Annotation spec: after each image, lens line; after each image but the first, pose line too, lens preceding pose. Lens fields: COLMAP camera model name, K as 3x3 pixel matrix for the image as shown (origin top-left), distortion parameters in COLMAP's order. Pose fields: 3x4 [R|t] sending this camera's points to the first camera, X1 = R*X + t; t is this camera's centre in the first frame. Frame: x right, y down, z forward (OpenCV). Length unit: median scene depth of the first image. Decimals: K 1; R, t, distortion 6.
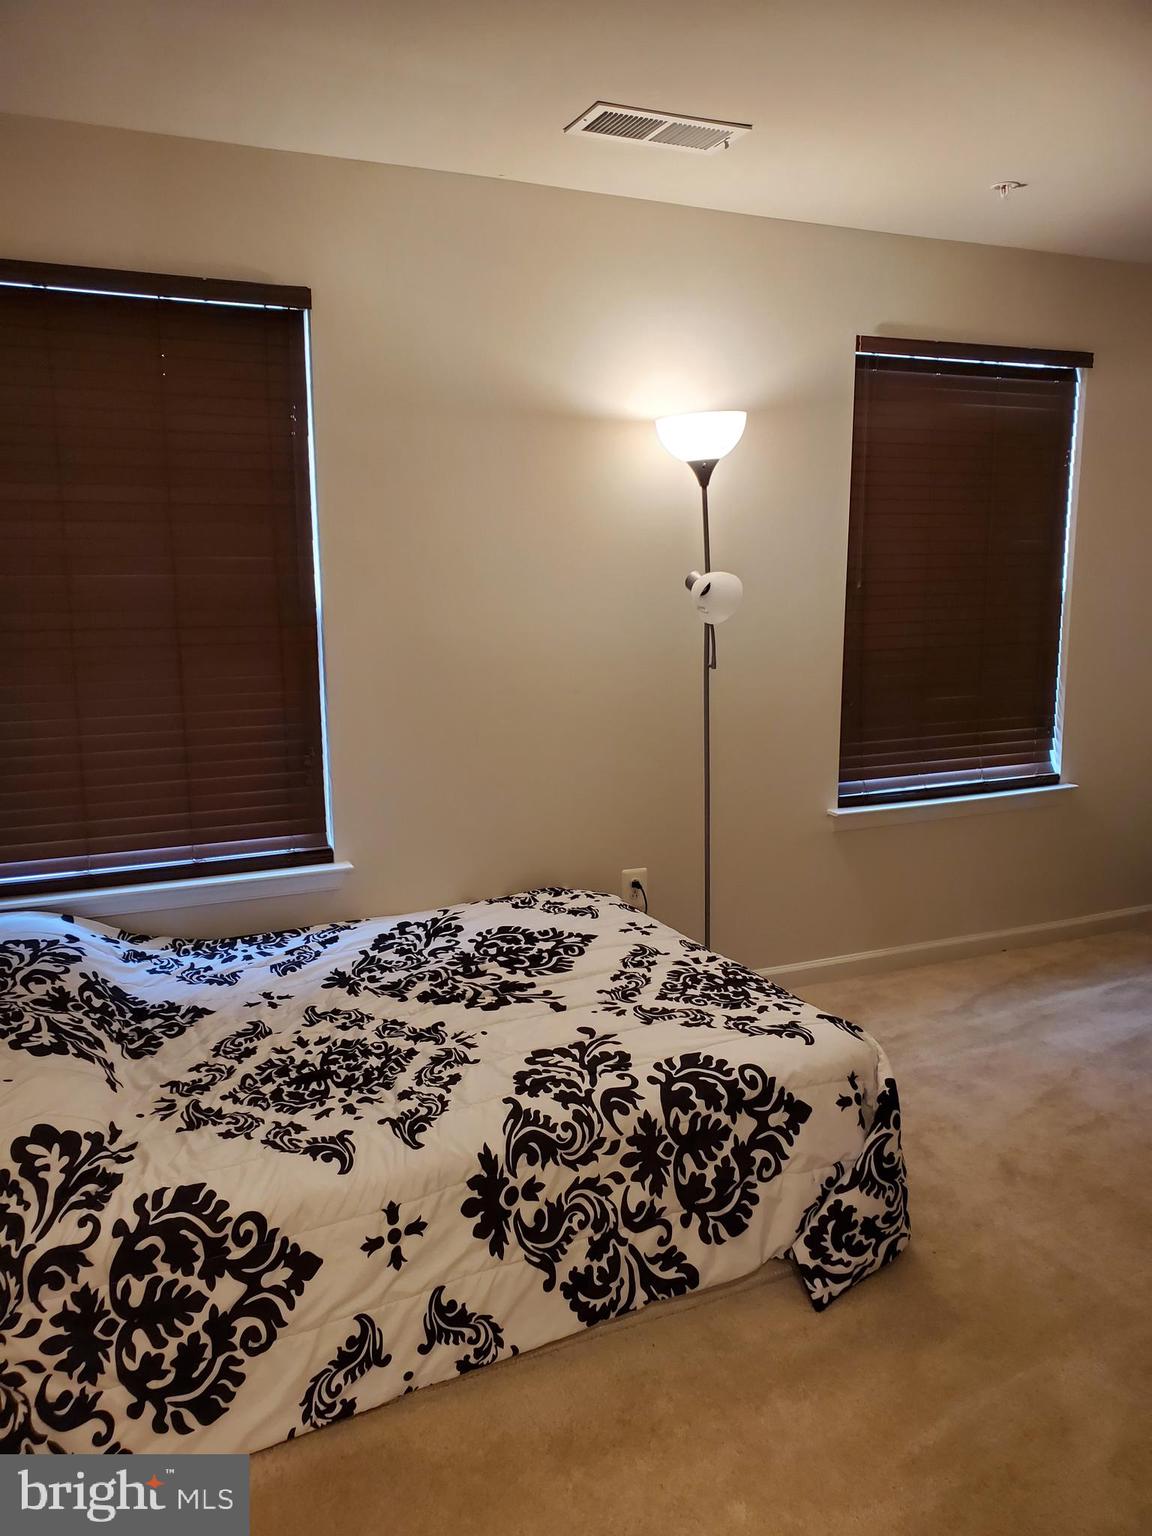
lens RADIAL K [[1174.8, 0, 583.9], [0, 1174.8, 764.7], [0, 0, 1]] dist [0.000522, 0.015925]
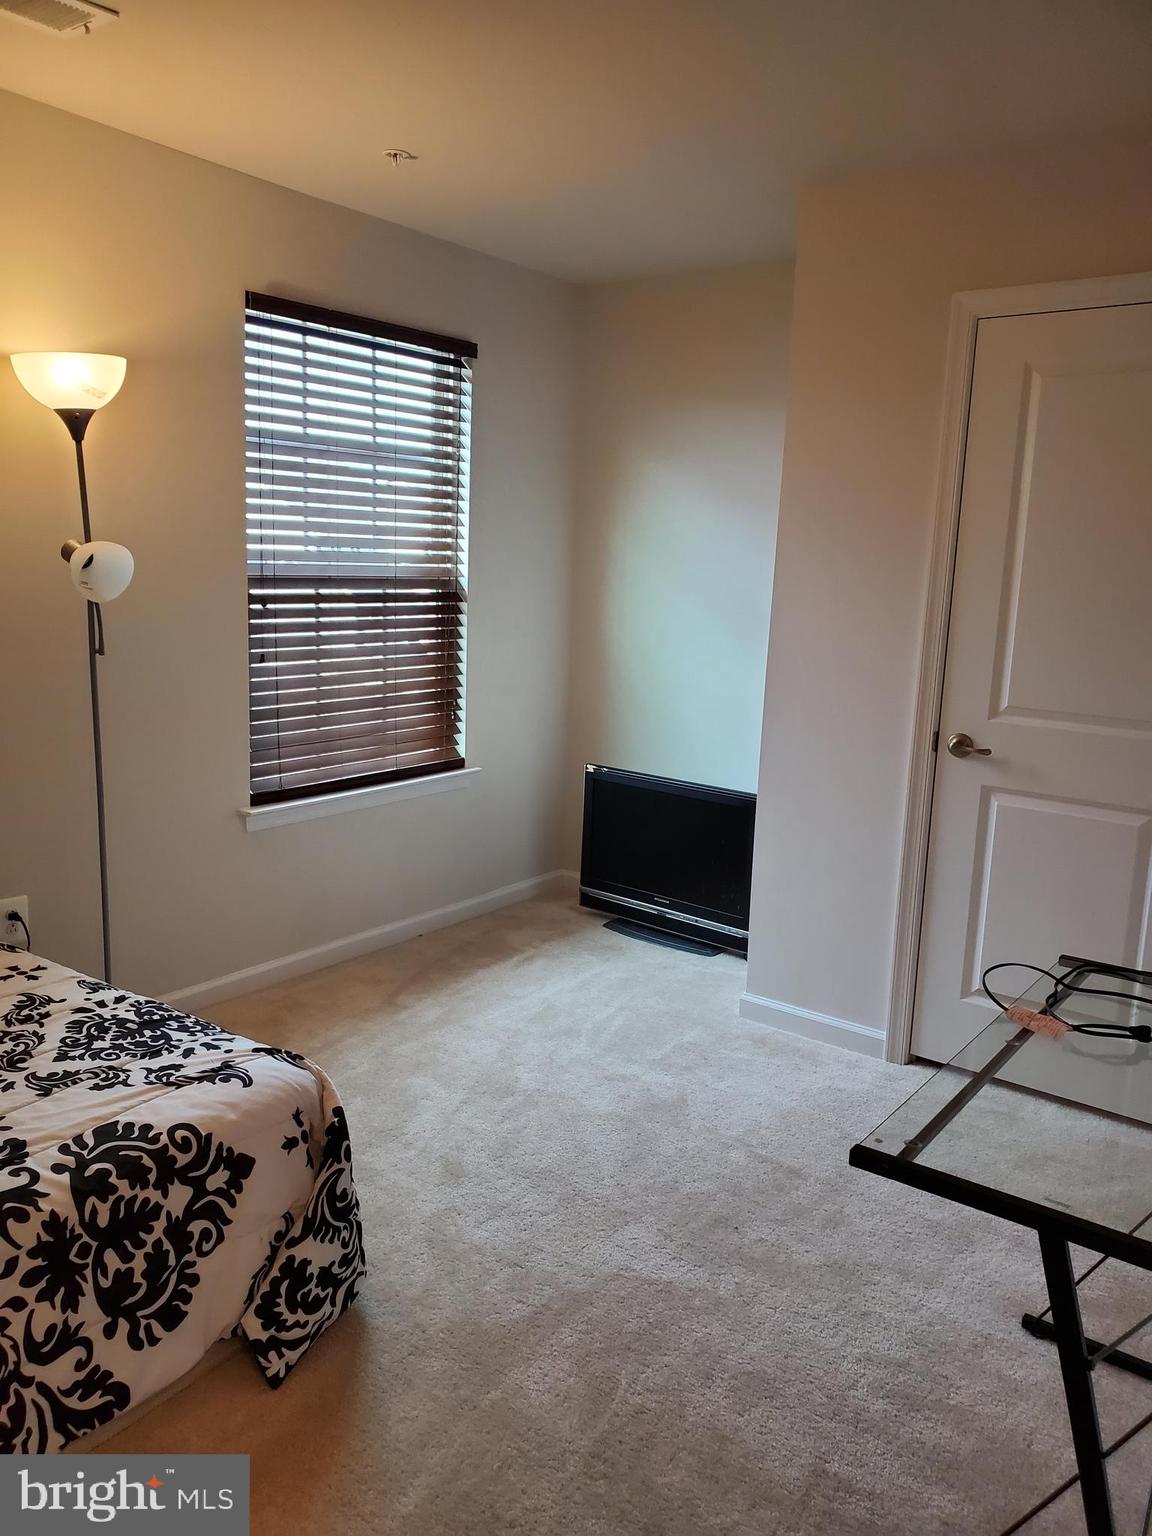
lens RADIAL K [[1174.8, 0, 572.5], [0, 1174.8, 771.2], [0, 0, 1]] dist [0.000522, 0.015925]
pose [[0.873309, -0.045989, 0.484991, -0.012095], [0.034961, 0.998884, 0.031766, -0.017519], [-0.485911, -0.010786, 0.873942, 0.118349]]
